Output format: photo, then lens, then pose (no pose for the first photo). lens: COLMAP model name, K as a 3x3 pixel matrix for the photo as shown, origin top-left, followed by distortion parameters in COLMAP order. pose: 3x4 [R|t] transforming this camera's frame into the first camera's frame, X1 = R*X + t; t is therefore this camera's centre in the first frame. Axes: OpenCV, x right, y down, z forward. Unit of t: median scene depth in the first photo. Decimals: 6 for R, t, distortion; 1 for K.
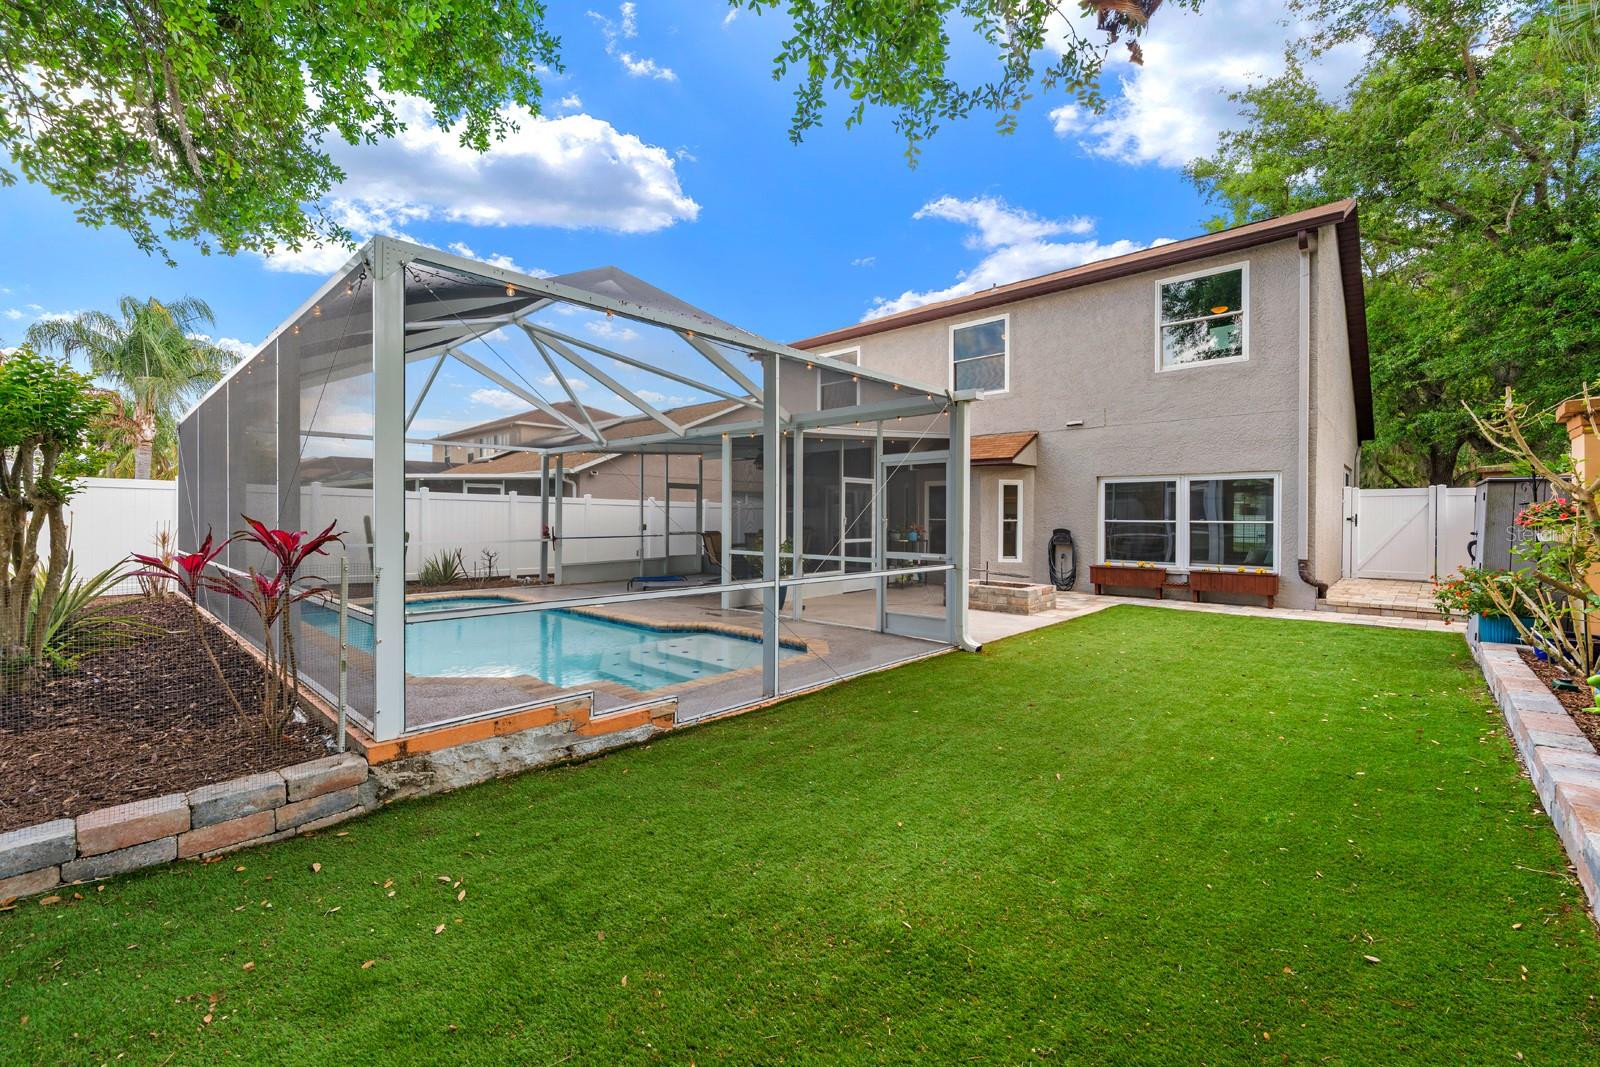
lens RADIAL K [[663.2, 0, 778.8], [0, 663.2, 523.5], [0, 0, 1]] dist [-0.000412, -0.000090]
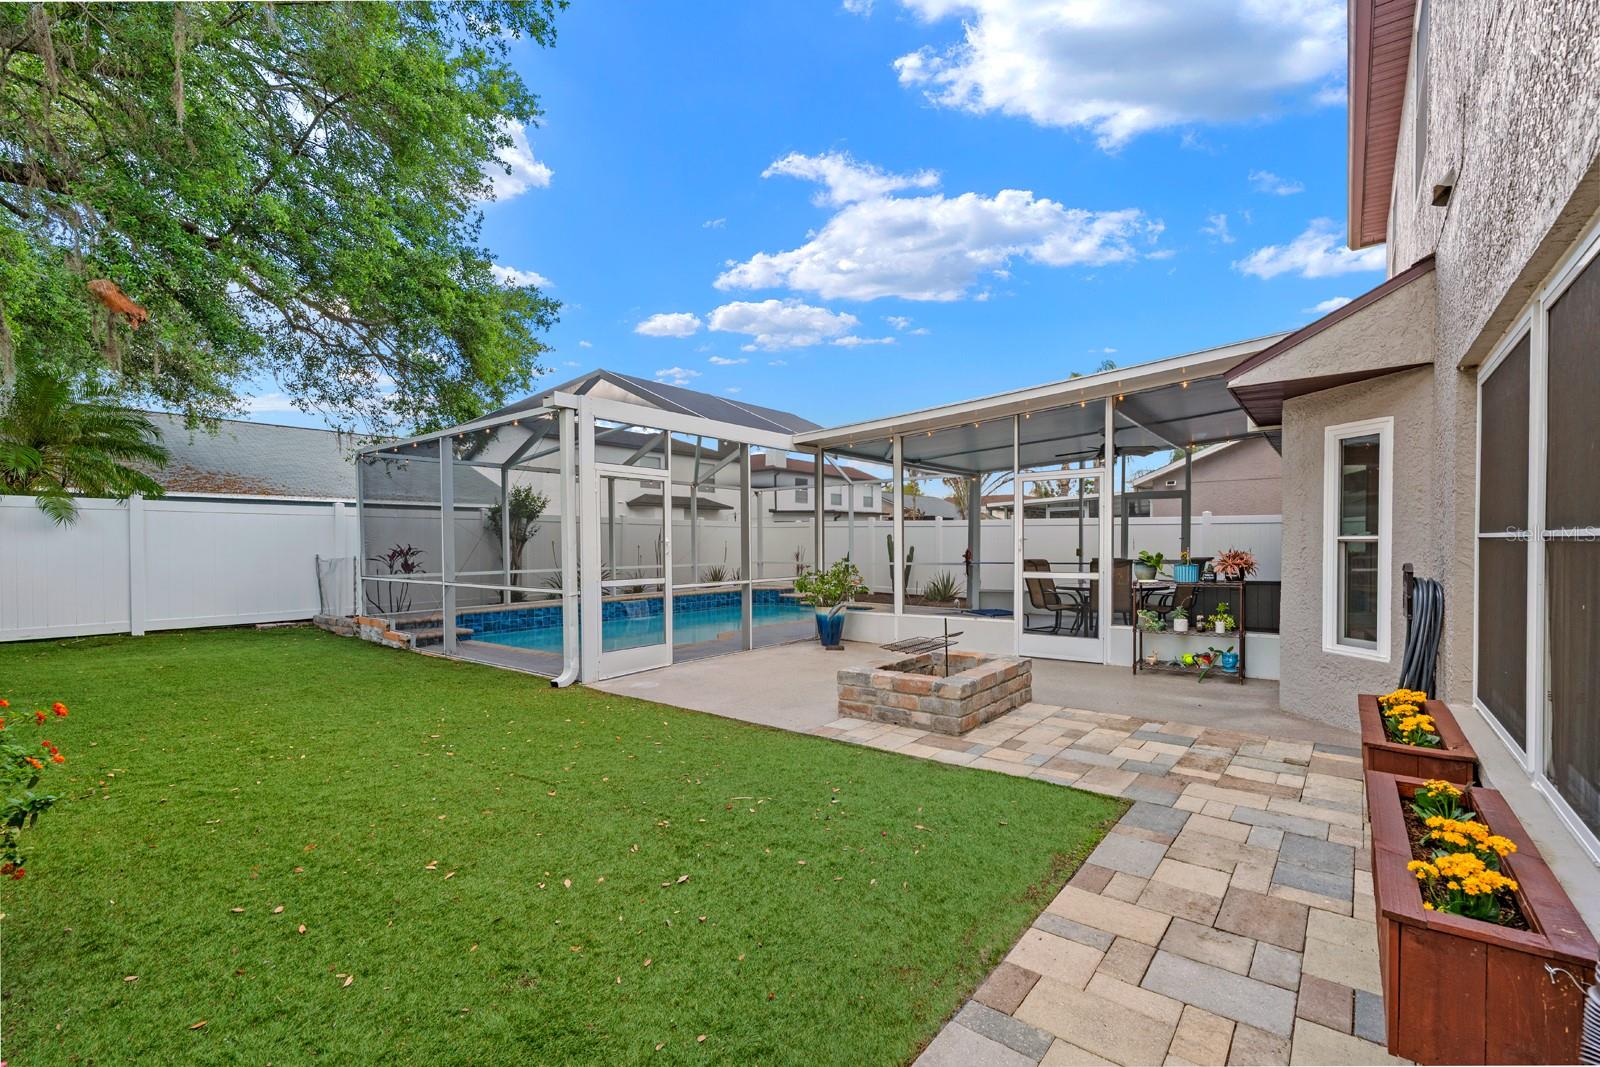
lens RADIAL K [[694.1, 0, 801.8], [0, 694.1, 561.5], [0, 0, 1]] dist [-0.000284, -0.000039]
pose [[0.096541, 0.020001, -0.995128, 0.730287], [-0.002332, 0.999800, 0.019869, 0.001286], [0.995326, 0.000402, 0.096569, 0.716185]]
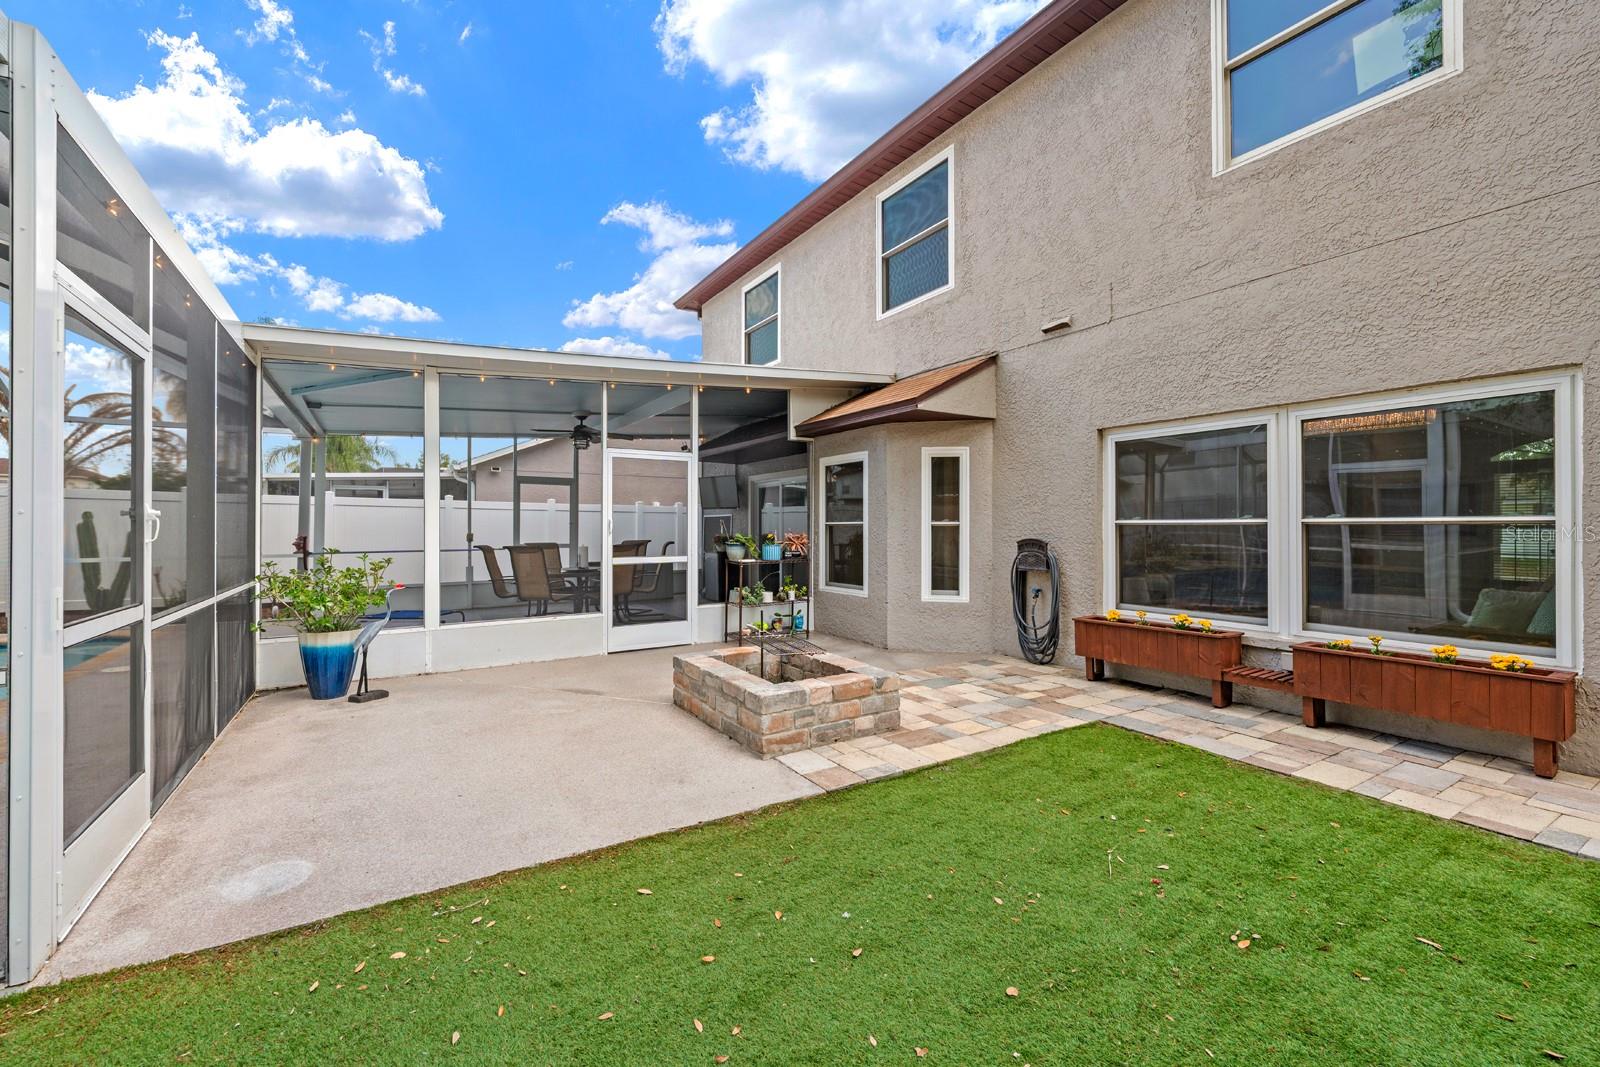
lens RADIAL K [[649.3, 0, 796.1], [0, 649.3, 526.9], [0, 0, 1]] dist [-0.000593, 0.000044]
pose [[0.968314, -0.006041, -0.249664, 0.386914], [0.002987, 0.999916, -0.012608, 0.004844], [0.249719, 0.011463, 0.968251, 0.496798]]
